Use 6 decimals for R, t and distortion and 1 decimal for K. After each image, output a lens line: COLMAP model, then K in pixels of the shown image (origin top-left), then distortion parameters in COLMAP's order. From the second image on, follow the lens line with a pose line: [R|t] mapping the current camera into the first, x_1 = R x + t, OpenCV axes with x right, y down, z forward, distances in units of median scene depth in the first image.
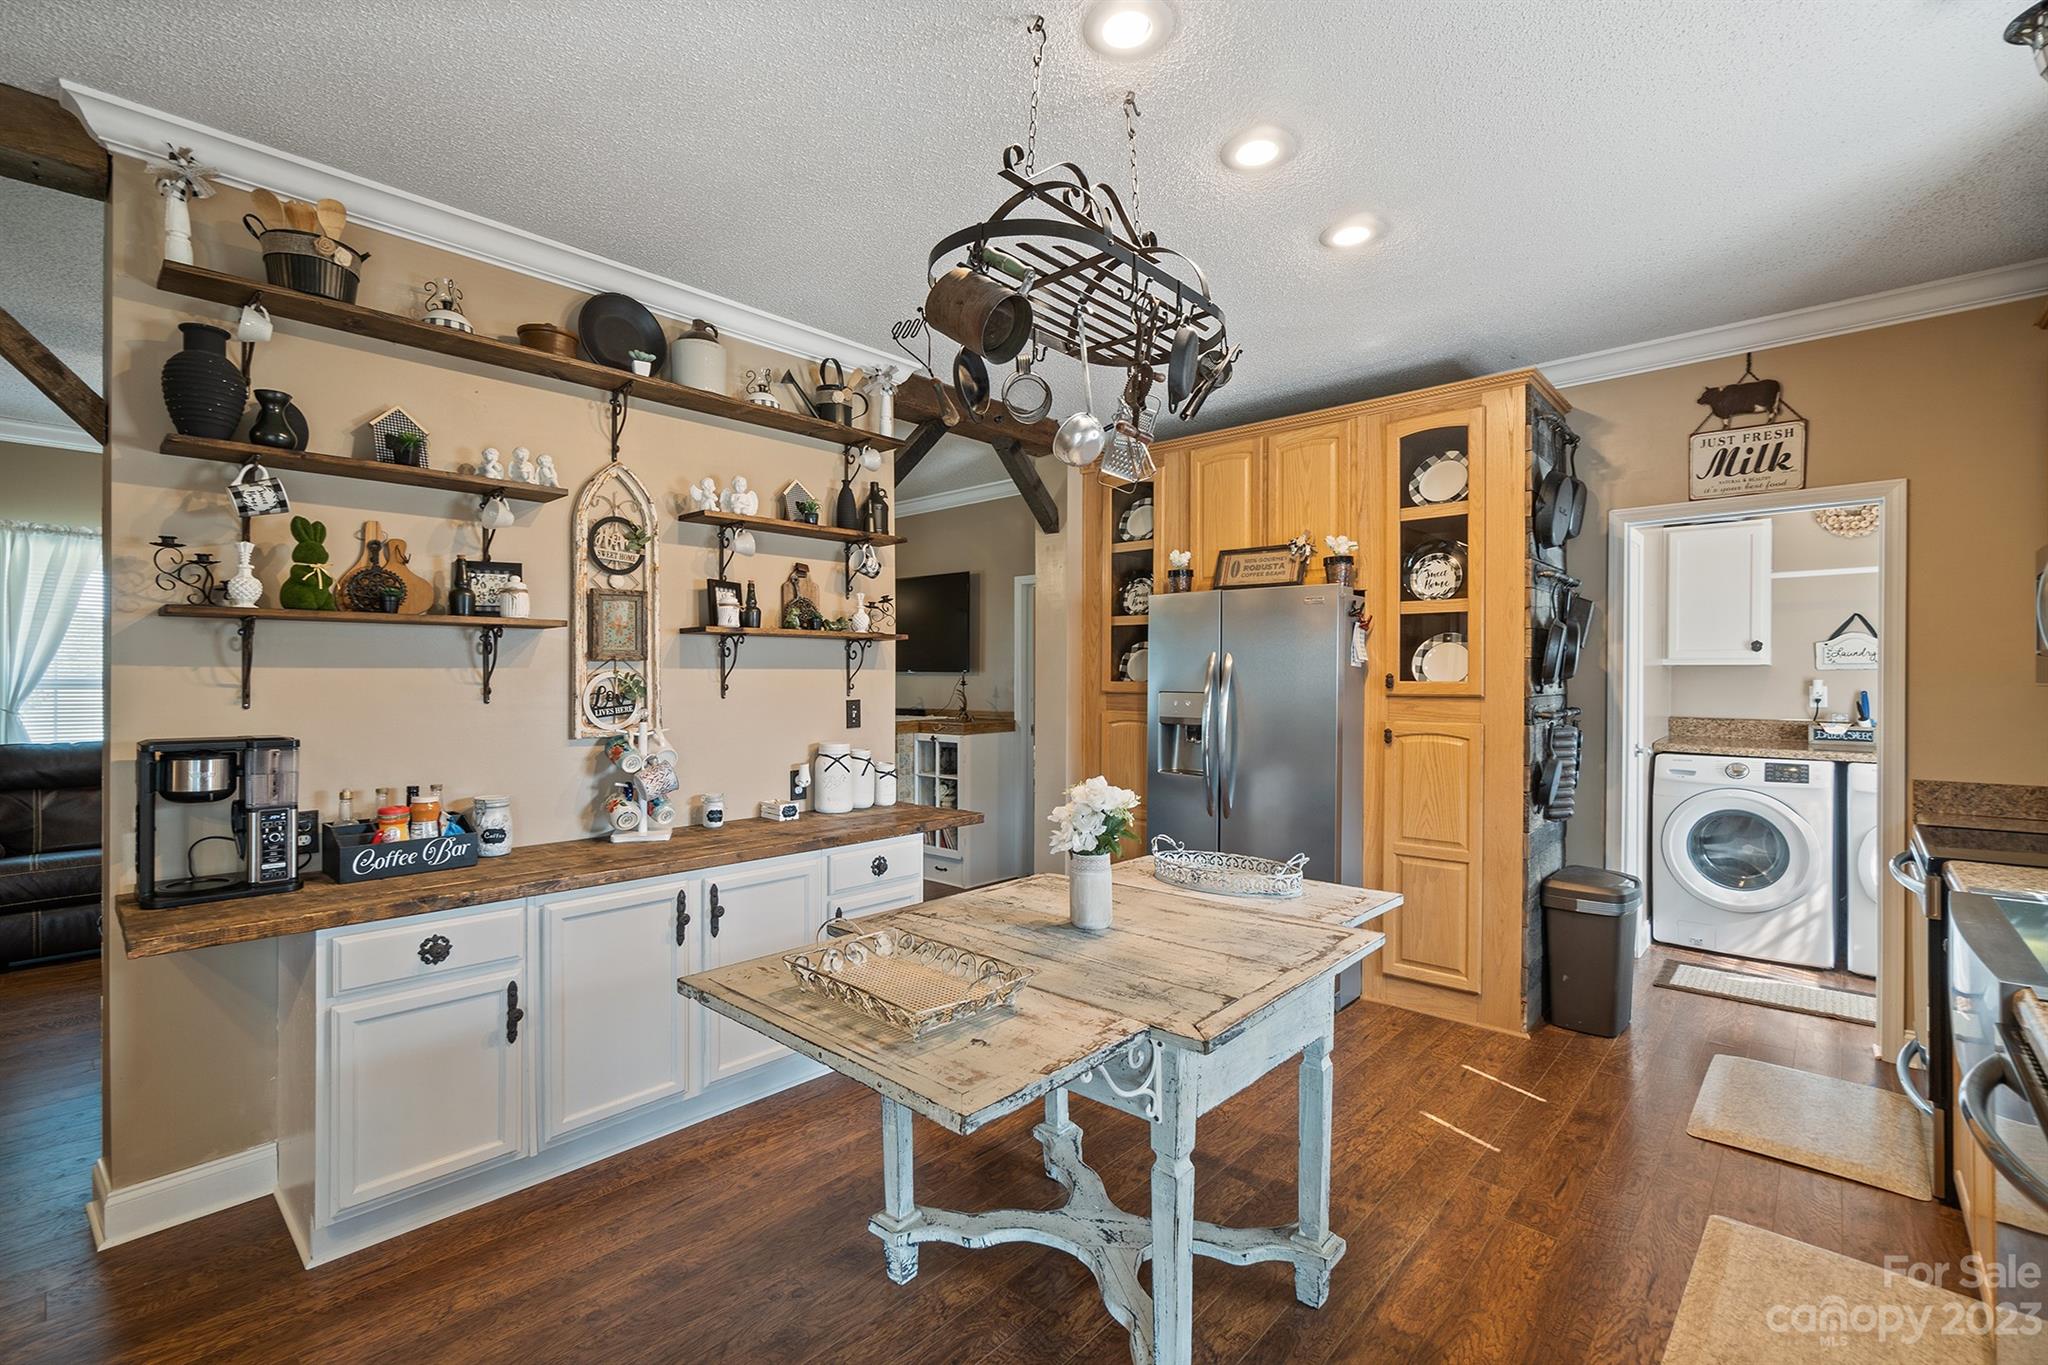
lens RADIAL K [[885.9, 0, 998.0], [0, 885.9, 689.8], [0, 0, 1]] dist [-0.007889, 0.001233]
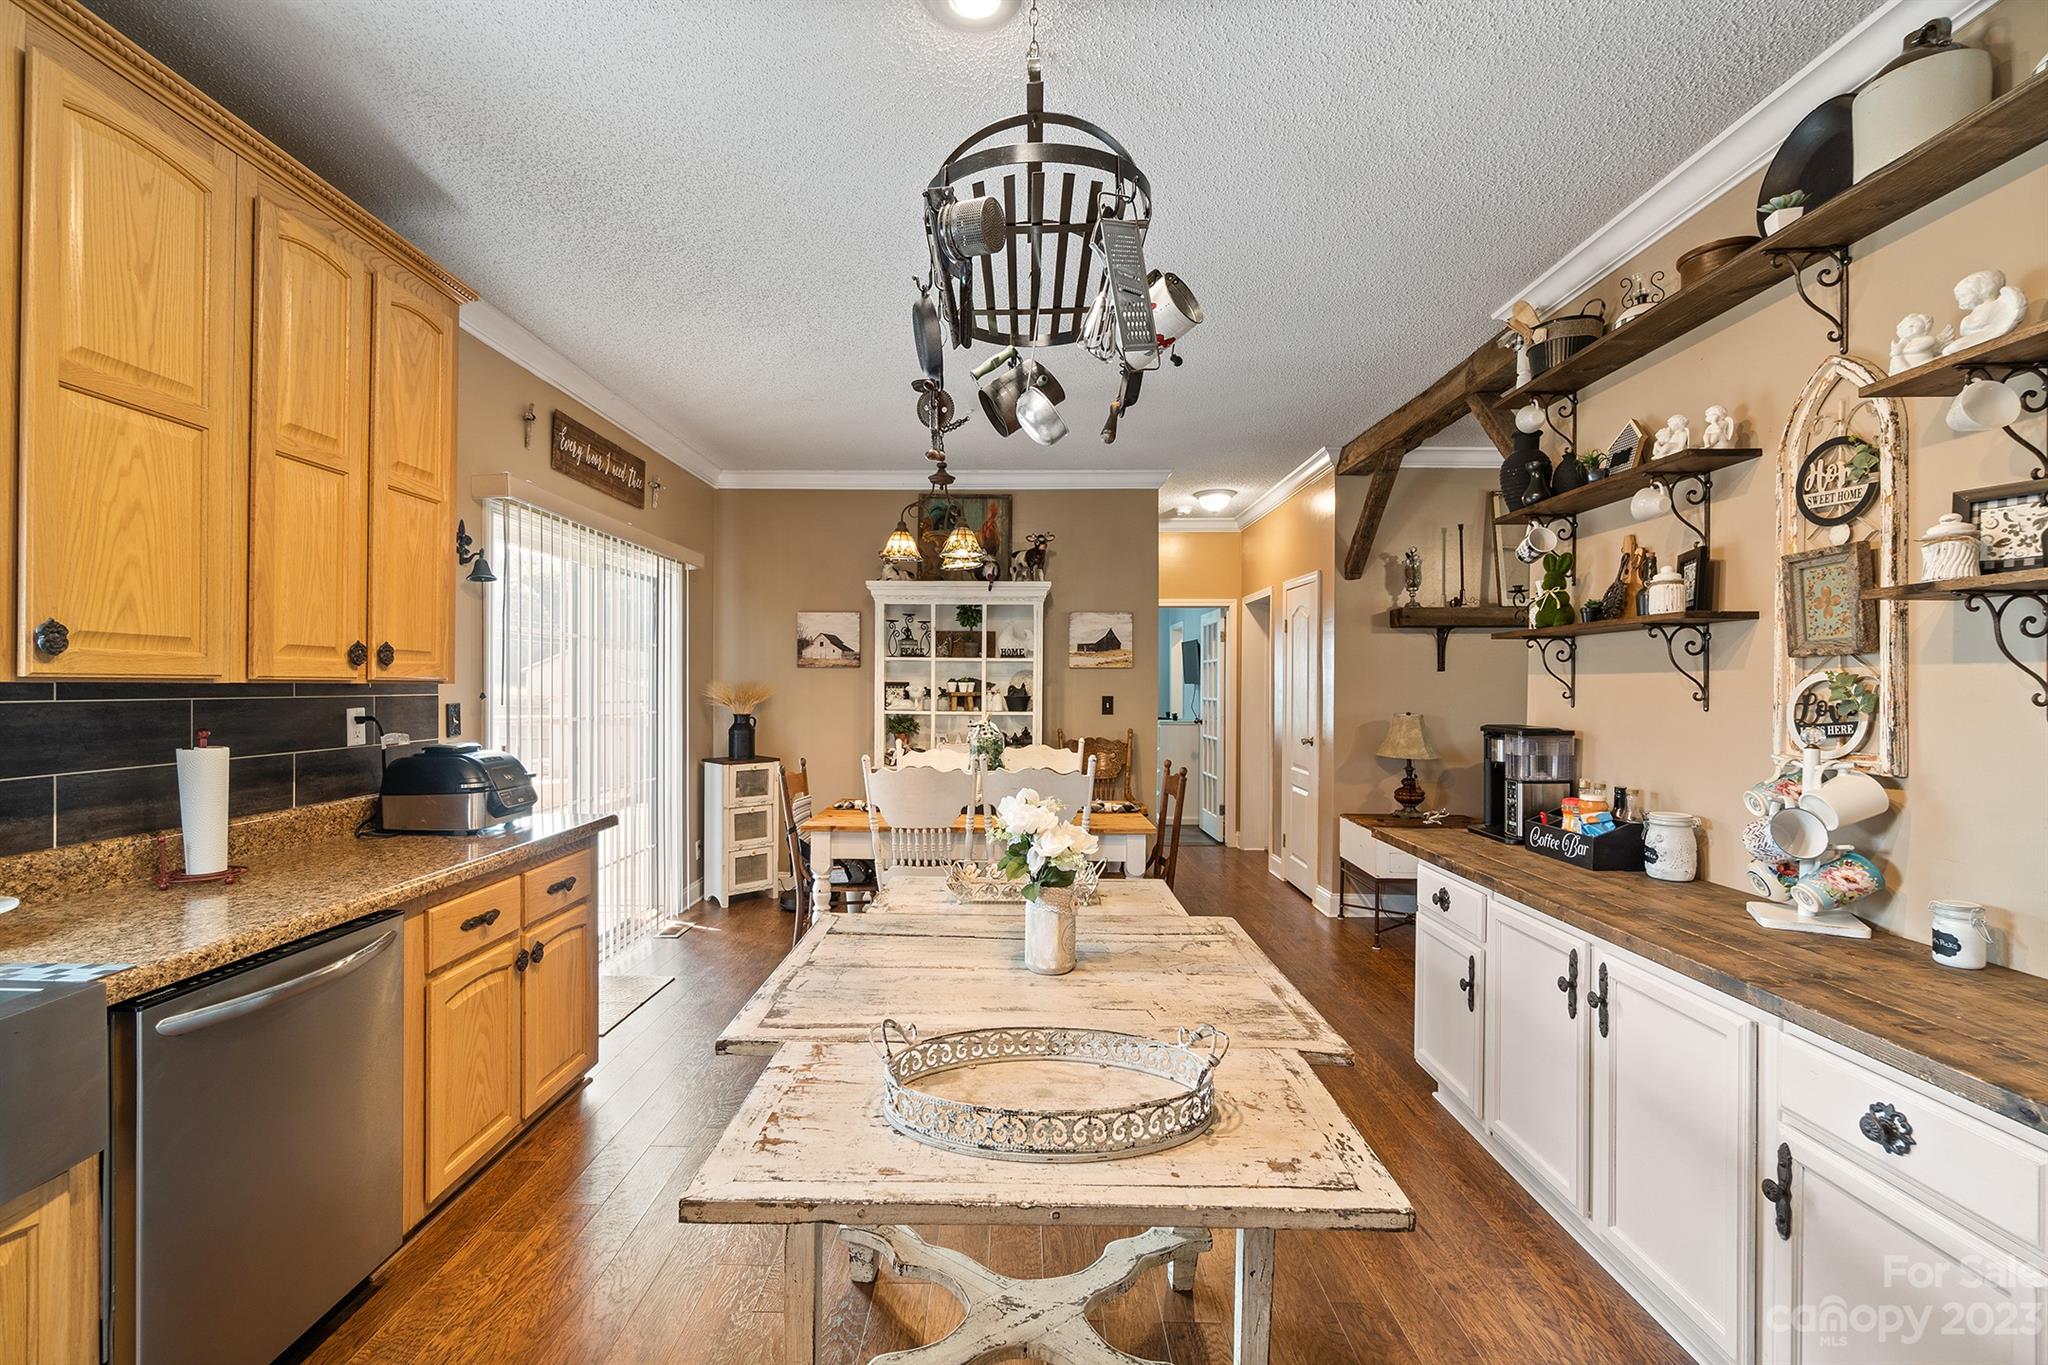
lens RADIAL K [[885.9, 0, 996.8], [0, 885.9, 690.0], [0, 0, 1]] dist [-0.007889, 0.001233]
pose [[-0.747273, 0.001278, -0.664516, 0.415066], [-0.009521, 0.999875, 0.012629, -0.007775], [0.664449, 0.015764, -0.747167, 0.937696]]
